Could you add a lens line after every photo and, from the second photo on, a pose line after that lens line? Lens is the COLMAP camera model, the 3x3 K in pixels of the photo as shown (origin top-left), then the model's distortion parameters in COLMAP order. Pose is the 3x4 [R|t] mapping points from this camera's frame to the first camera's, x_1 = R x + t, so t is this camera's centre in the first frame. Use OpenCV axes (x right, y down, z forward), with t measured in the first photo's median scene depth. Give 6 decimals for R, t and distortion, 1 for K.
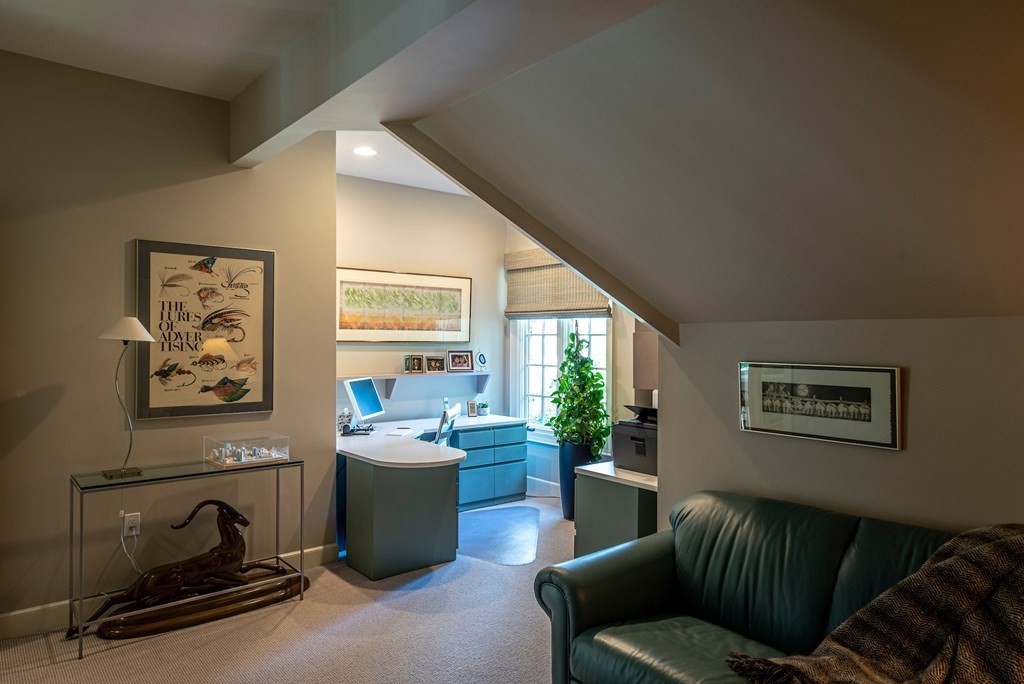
lens RADIAL K [[658.2, 0, 512.0], [0, 658.2, 342.0], [0, 0, 1]] dist [0.007062, 0.002001]
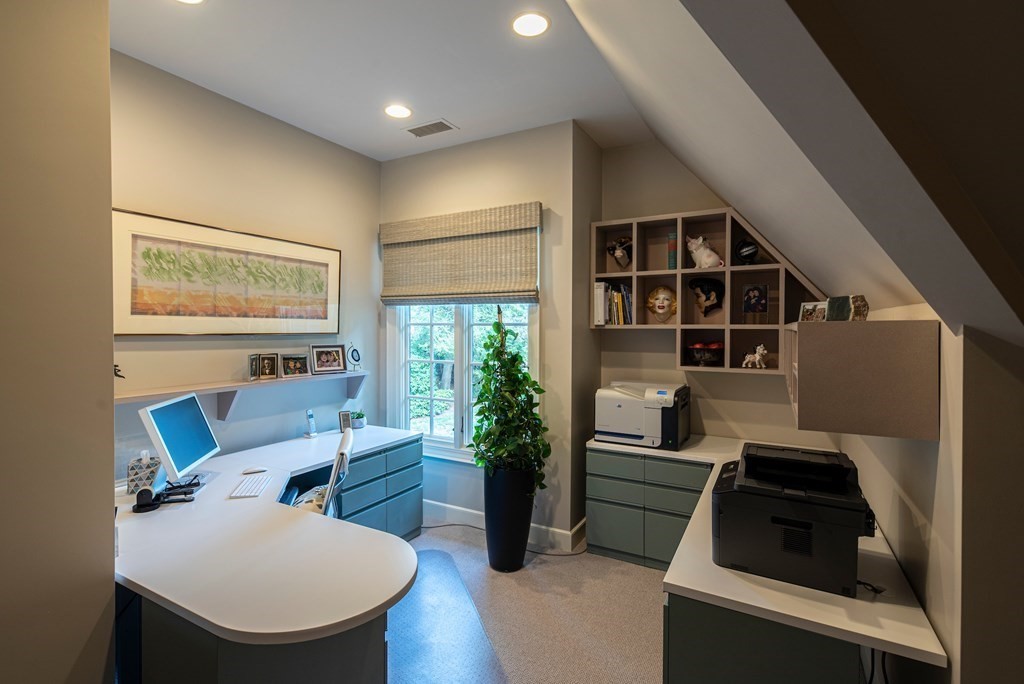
lens RADIAL K [[488.0, 0, 489.6], [0, 488.0, 333.2], [0, 0, 1]] dist [0.025553, 0.000330]
pose [[0.937873, -0.005447, 0.346937, -0.104227], [0.002540, 0.999958, 0.008833, -0.005350], [-0.346970, -0.007403, 0.937847, 0.430056]]
